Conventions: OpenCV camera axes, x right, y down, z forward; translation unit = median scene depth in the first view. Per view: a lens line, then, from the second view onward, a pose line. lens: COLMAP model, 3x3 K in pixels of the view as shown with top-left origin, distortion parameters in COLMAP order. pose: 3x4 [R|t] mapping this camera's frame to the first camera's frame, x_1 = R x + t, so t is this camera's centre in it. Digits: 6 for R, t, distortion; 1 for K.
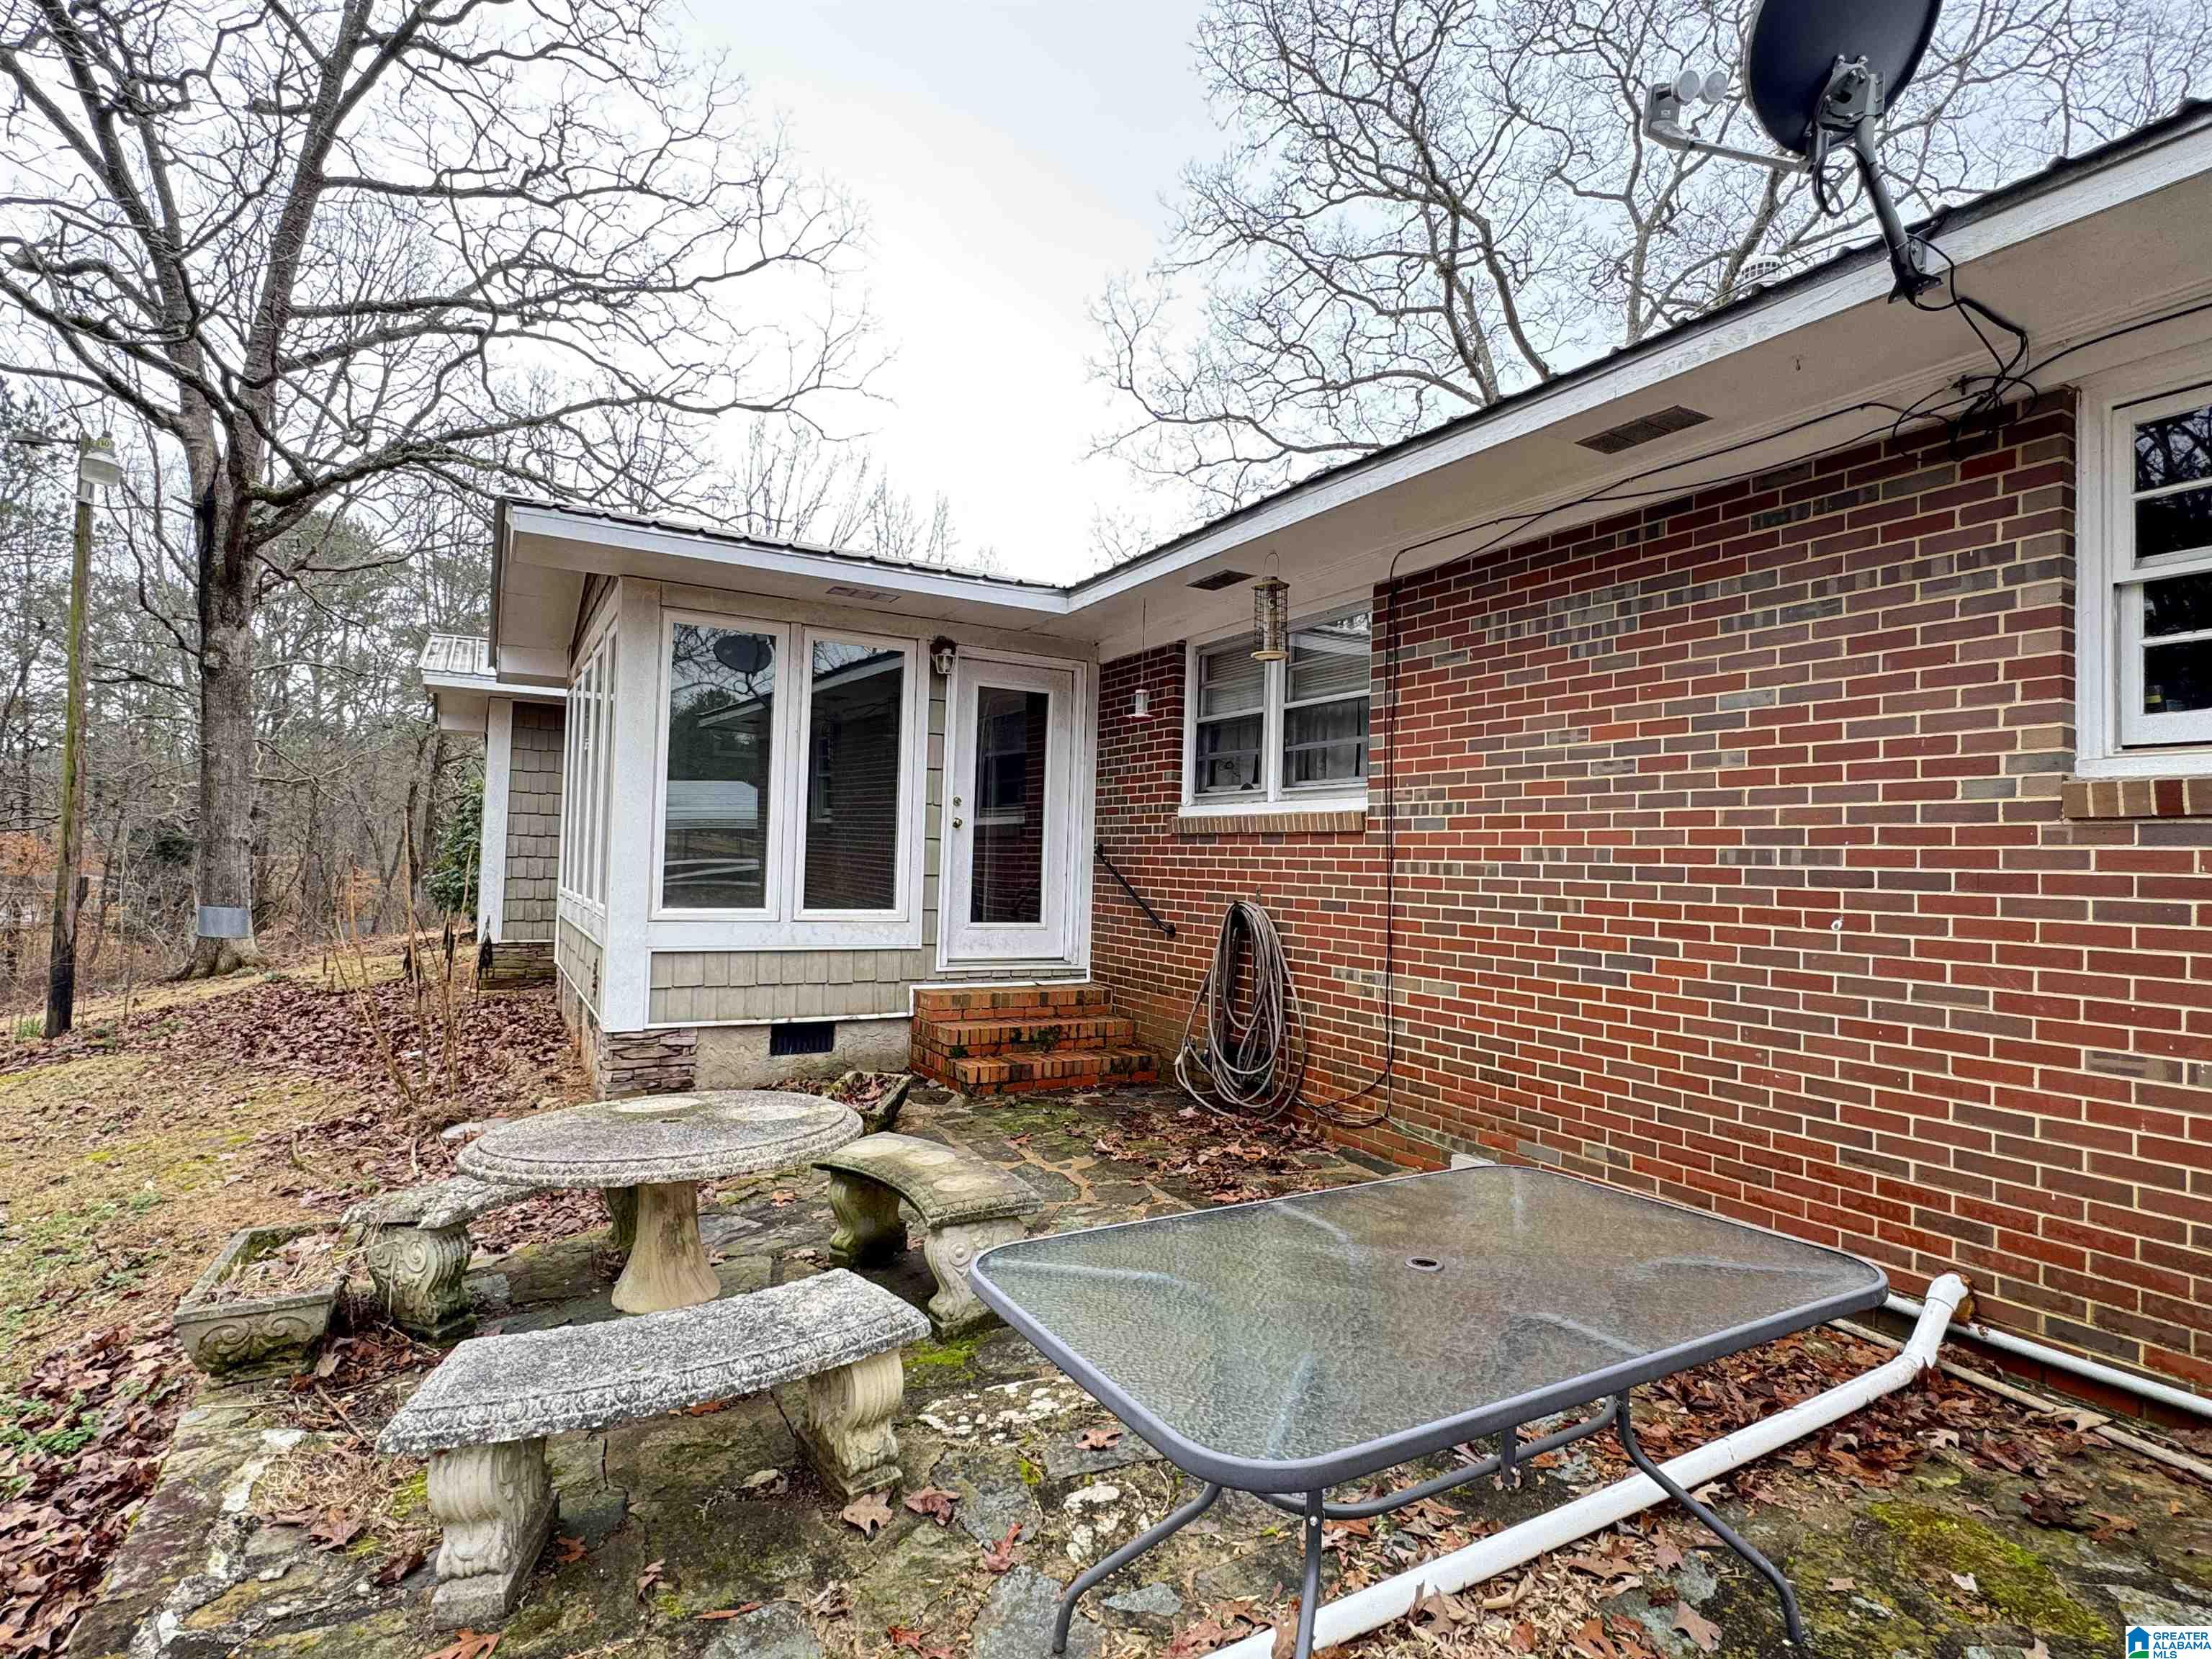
lens RADIAL K [[1125.2, 0, 1106.0], [0, 1125.2, 829.5], [0, 0, 1]] dist [-0.002810, 0.000289]
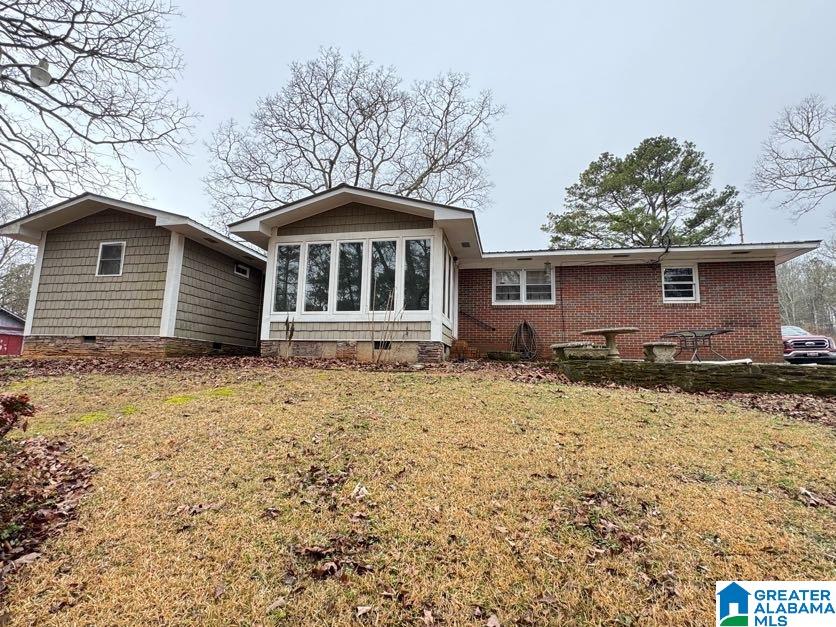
lens RADIAL K [[425.3, 0, 418.0], [0, 425.3, 313.5], [0, 0, 1]] dist [-0.002810, 0.000289]
pose [[0.662875, 0.098797, 0.742183, -1.541033], [-0.028992, 0.993900, -0.106411, 0.234399], [-0.748169, 0.049020, 0.661695, 0.072460]]
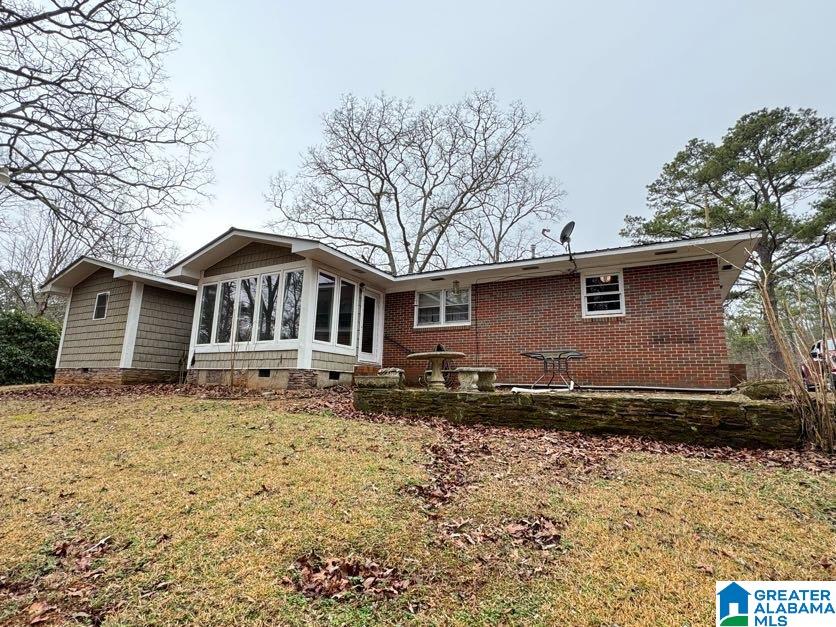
lens RADIAL K [[425.3, 0, 418.0], [0, 425.3, 313.5], [0, 0, 1]] dist [-0.002810, 0.000289]
pose [[0.857093, 0.091811, 0.506915, -0.850409], [-0.019621, 0.989095, -0.145967, 0.191460], [-0.514789, 0.115161, 0.849547, -0.505185]]
